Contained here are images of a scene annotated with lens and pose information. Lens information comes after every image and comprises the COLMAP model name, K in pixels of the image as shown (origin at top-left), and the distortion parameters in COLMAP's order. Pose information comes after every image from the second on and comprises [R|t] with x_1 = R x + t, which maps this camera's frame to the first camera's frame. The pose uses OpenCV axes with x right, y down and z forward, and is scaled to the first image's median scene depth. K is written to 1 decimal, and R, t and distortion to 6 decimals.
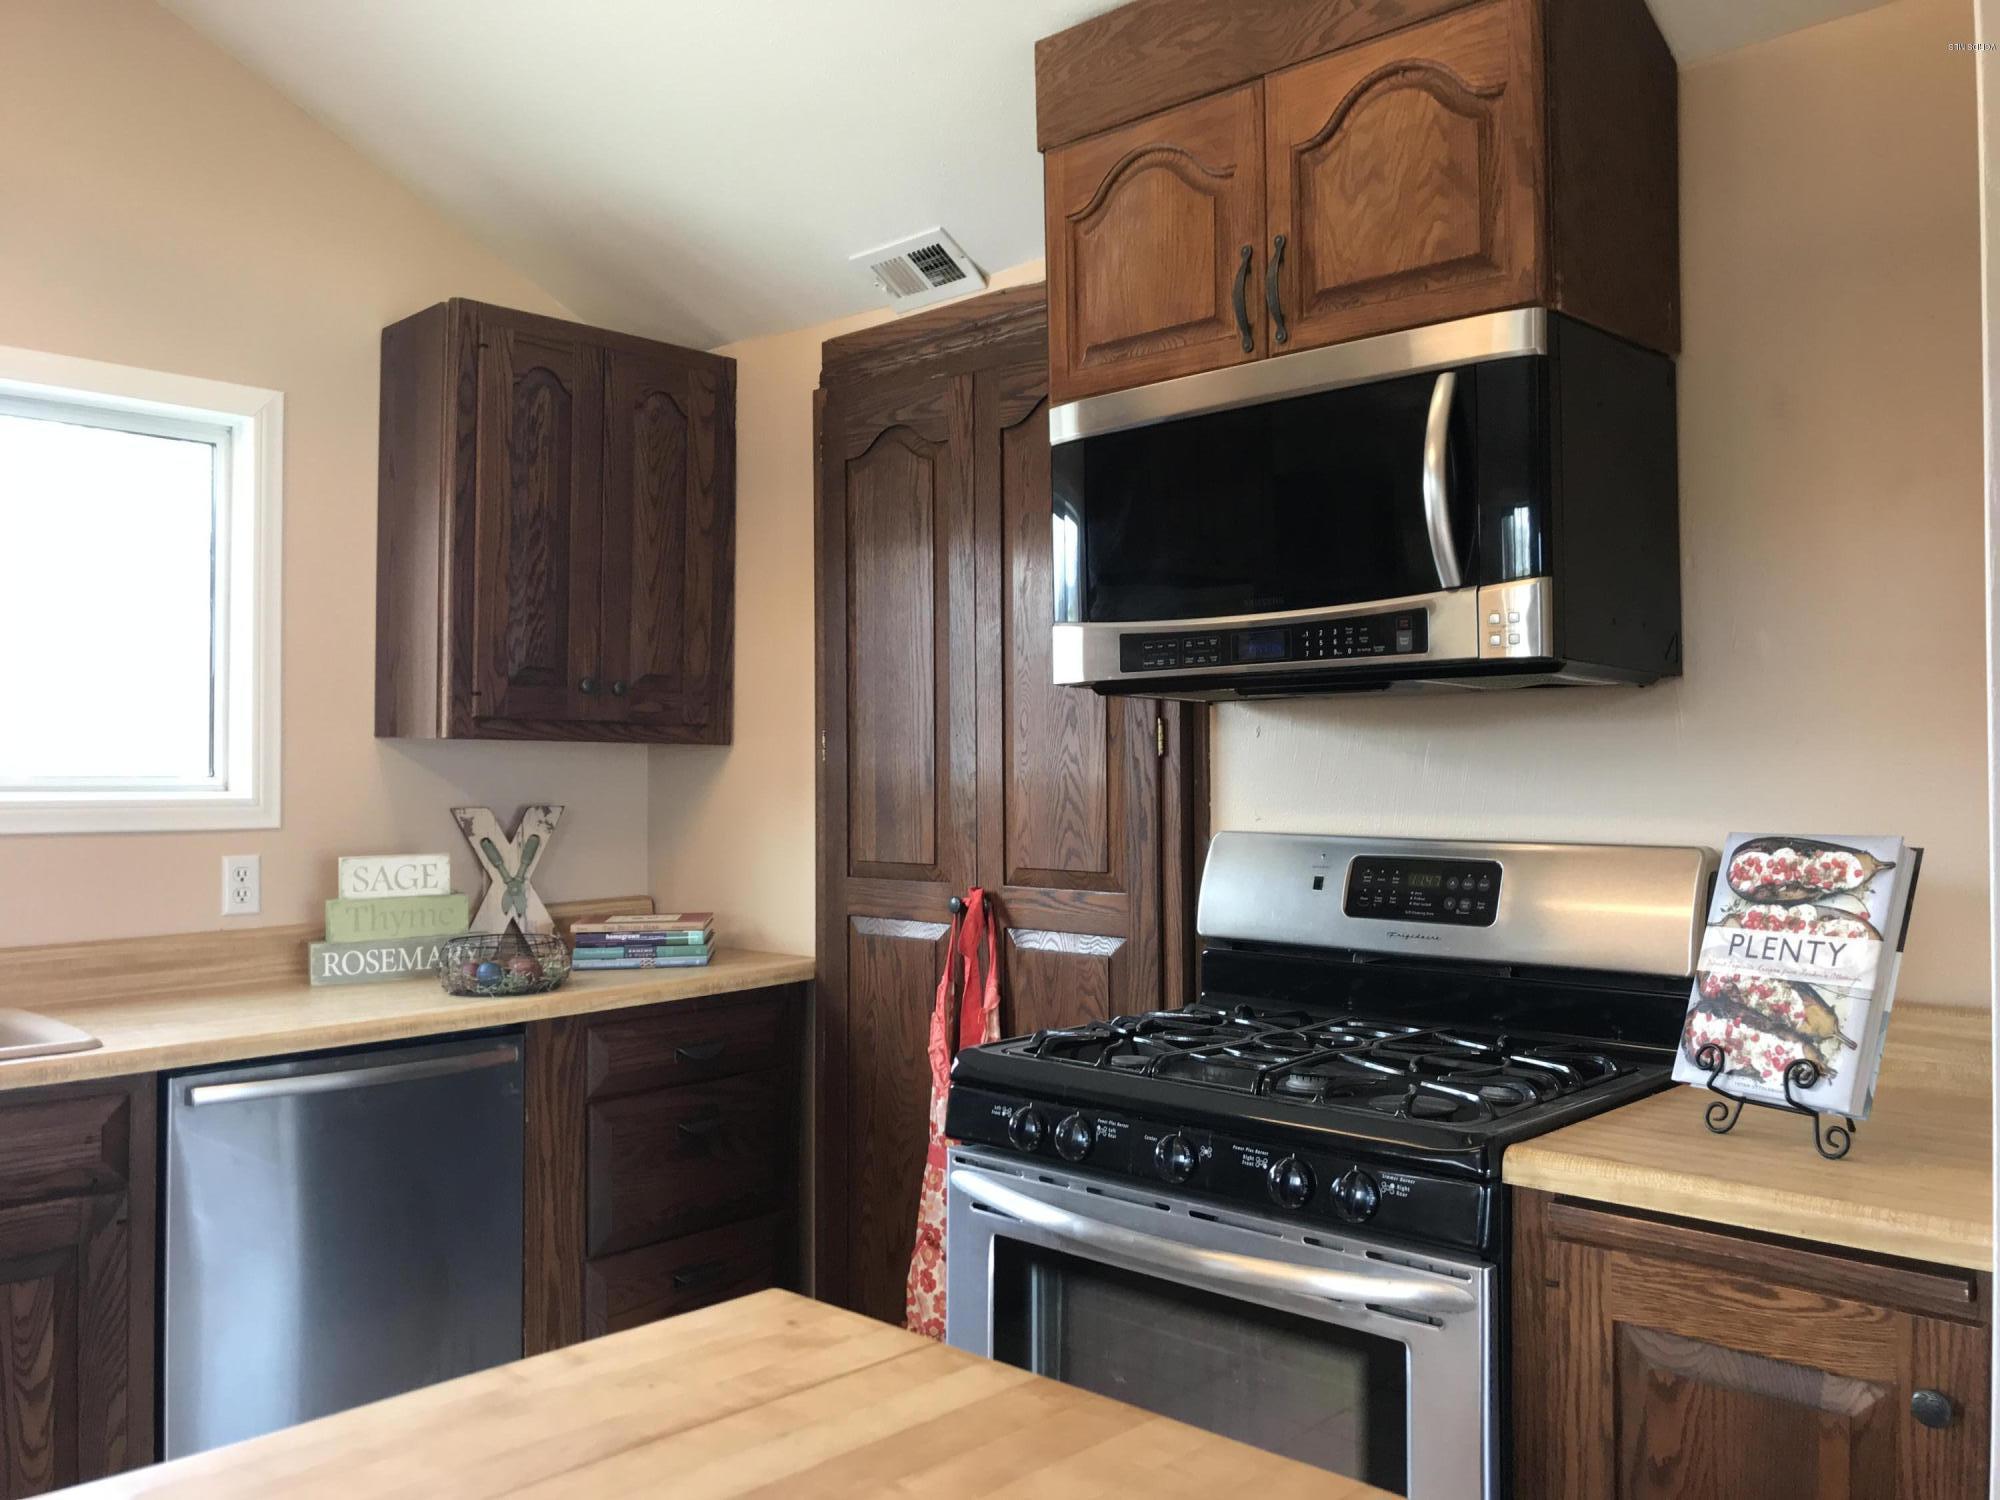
lens RADIAL K [[1648.4, 0, 1001.7], [0, 1648.4, 748.3], [0, 0, 1]] dist [0.040105, -0.039487]
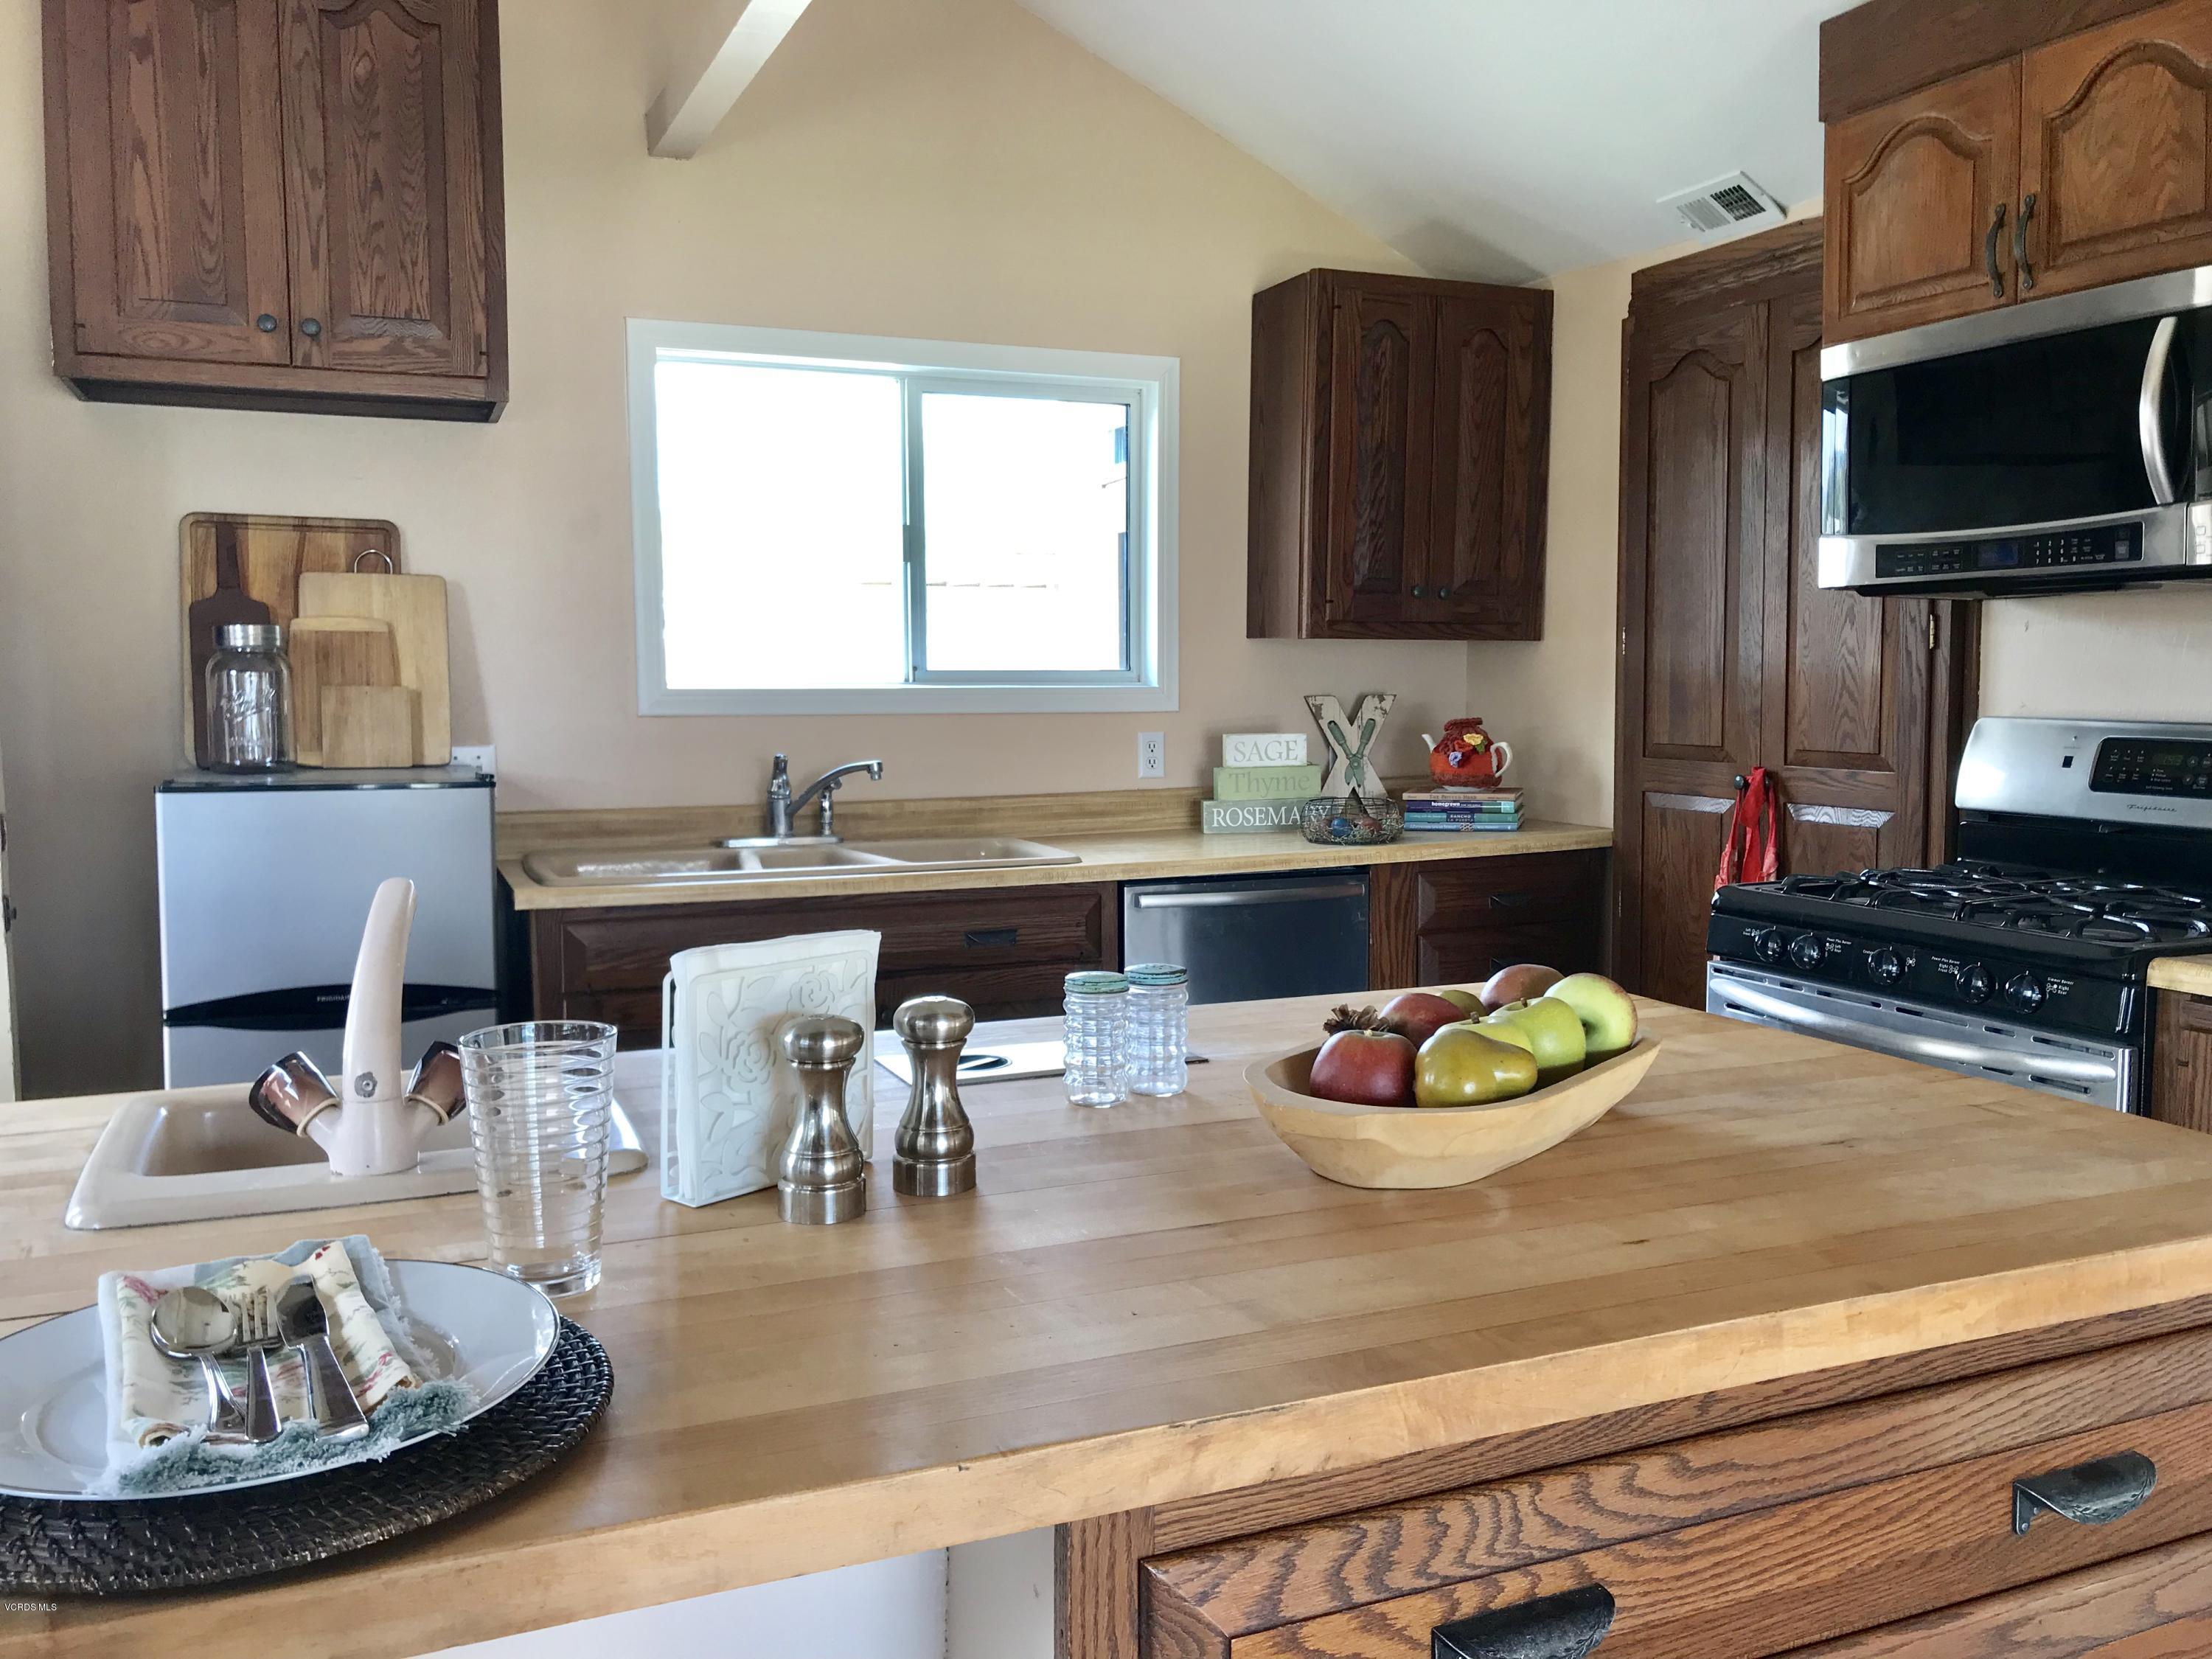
lens RADIAL K [[1823.2, 0, 1105.2], [0, 1823.2, 812.2], [0, 0, 1]] dist [0.040105, -0.039487]
pose [[0.920711, 0.029419, -0.389134, 0.065497], [0.007364, 0.995667, 0.092698, -0.004223], [0.390175, -0.088213, 0.916505, -0.349036]]
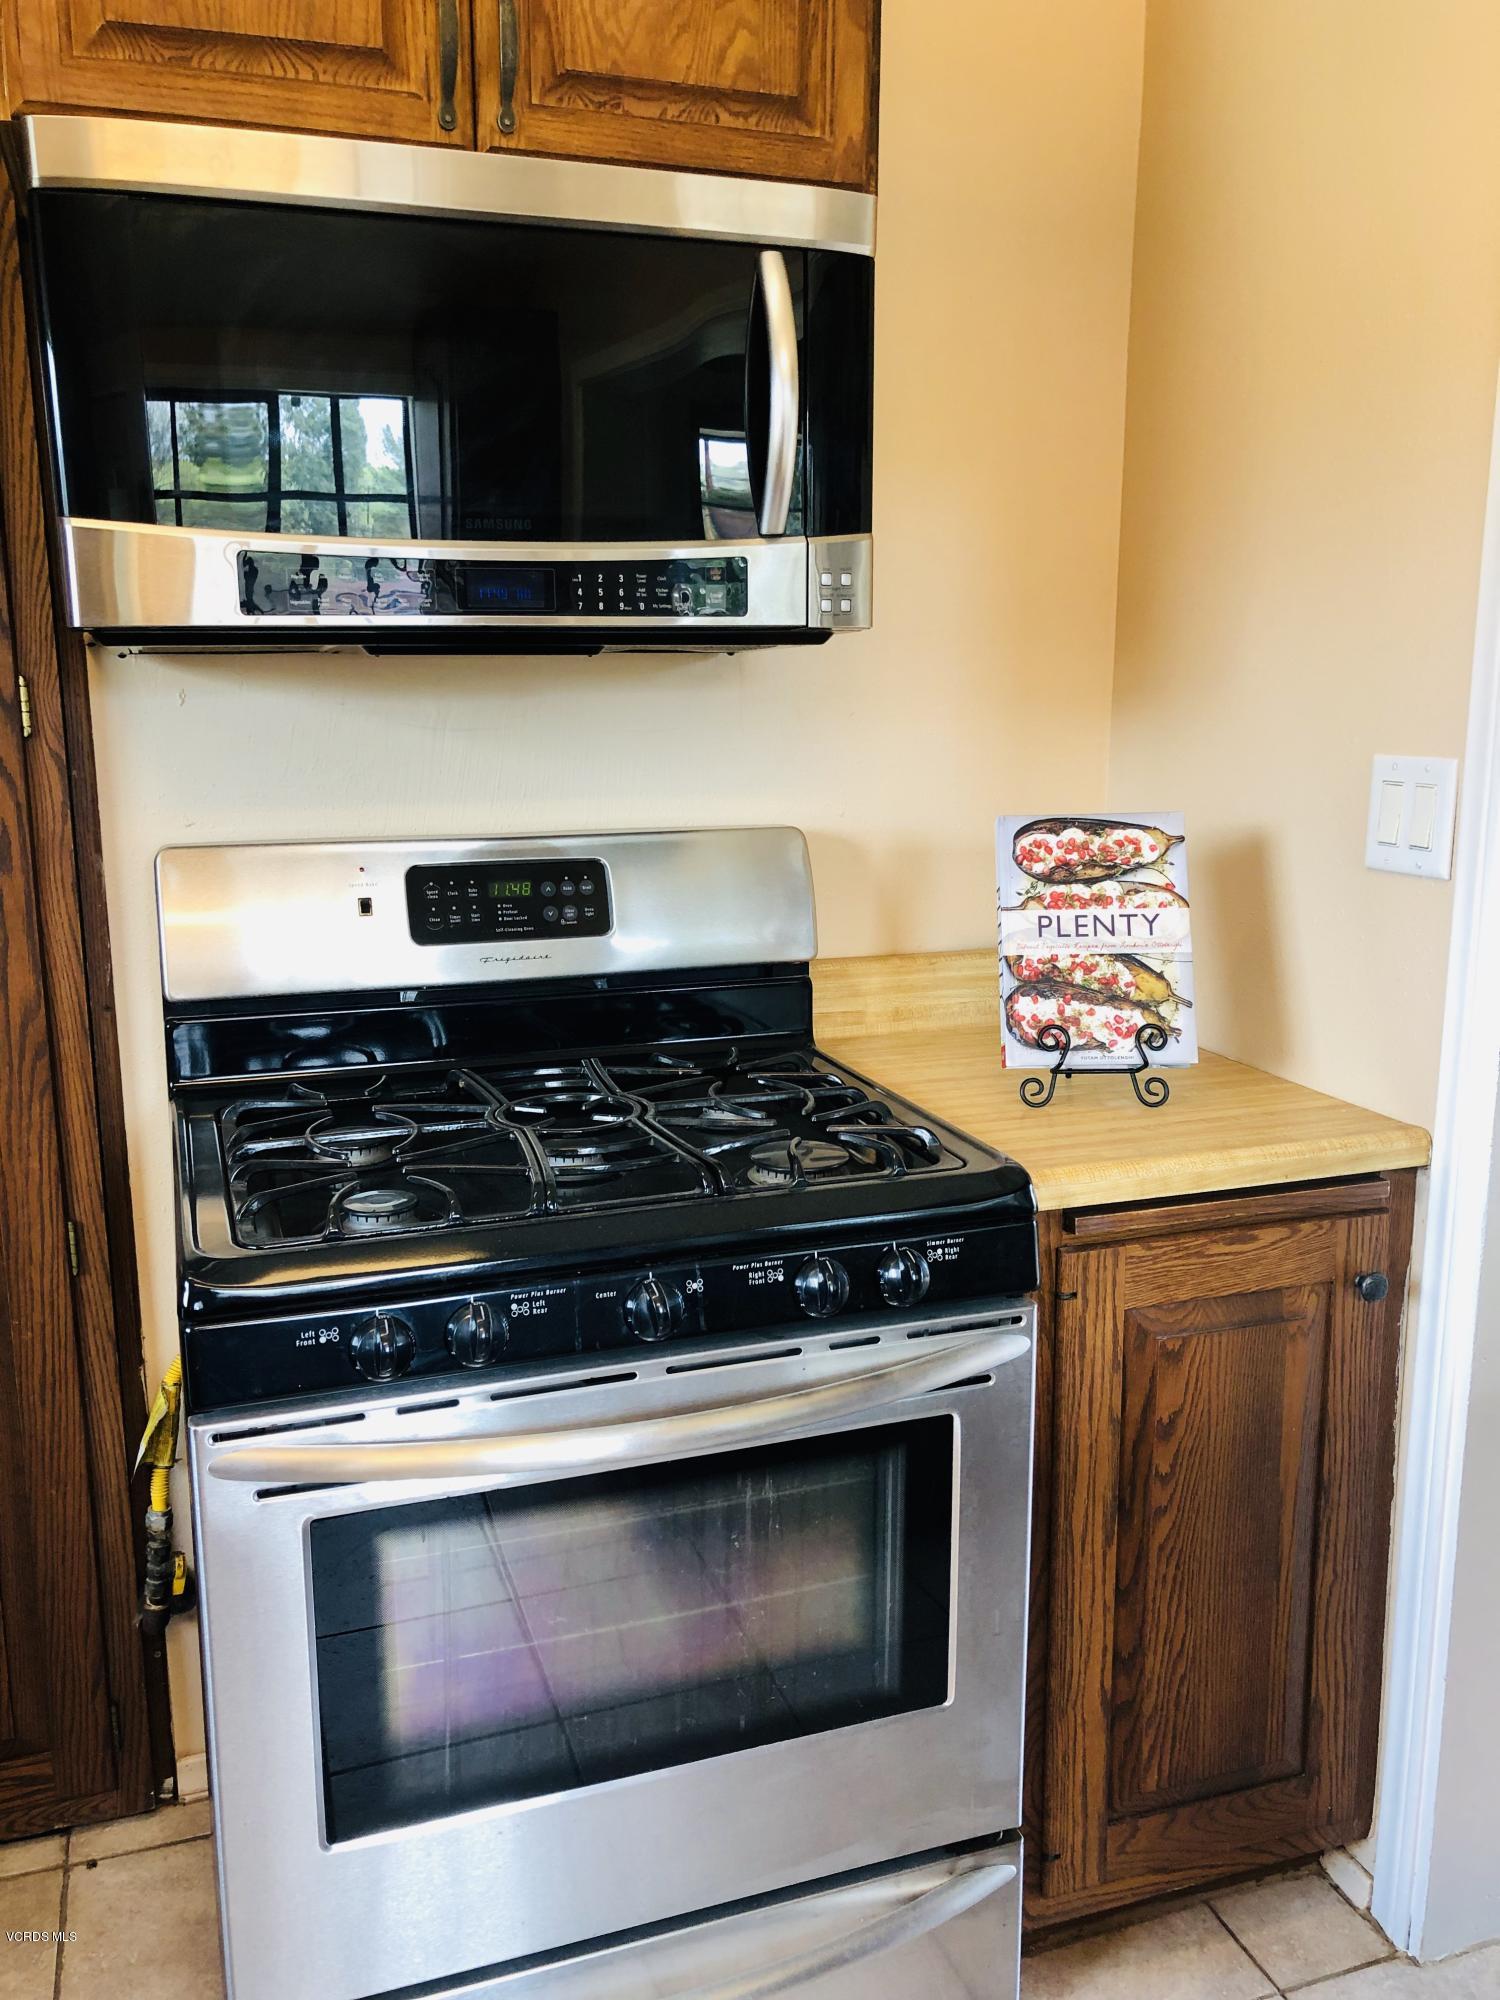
lens RADIAL K [[1634.6, 0, 742.6], [0, 1634.6, 987.9], [0, 0, 1]] dist [0.048177, -0.052844]
pose [[0.470617, -0.164771, 0.866816, -0.327718], [-0.007517, 0.981624, 0.190676, -0.022125], [-0.882306, -0.096251, 0.460730, 0.429368]]
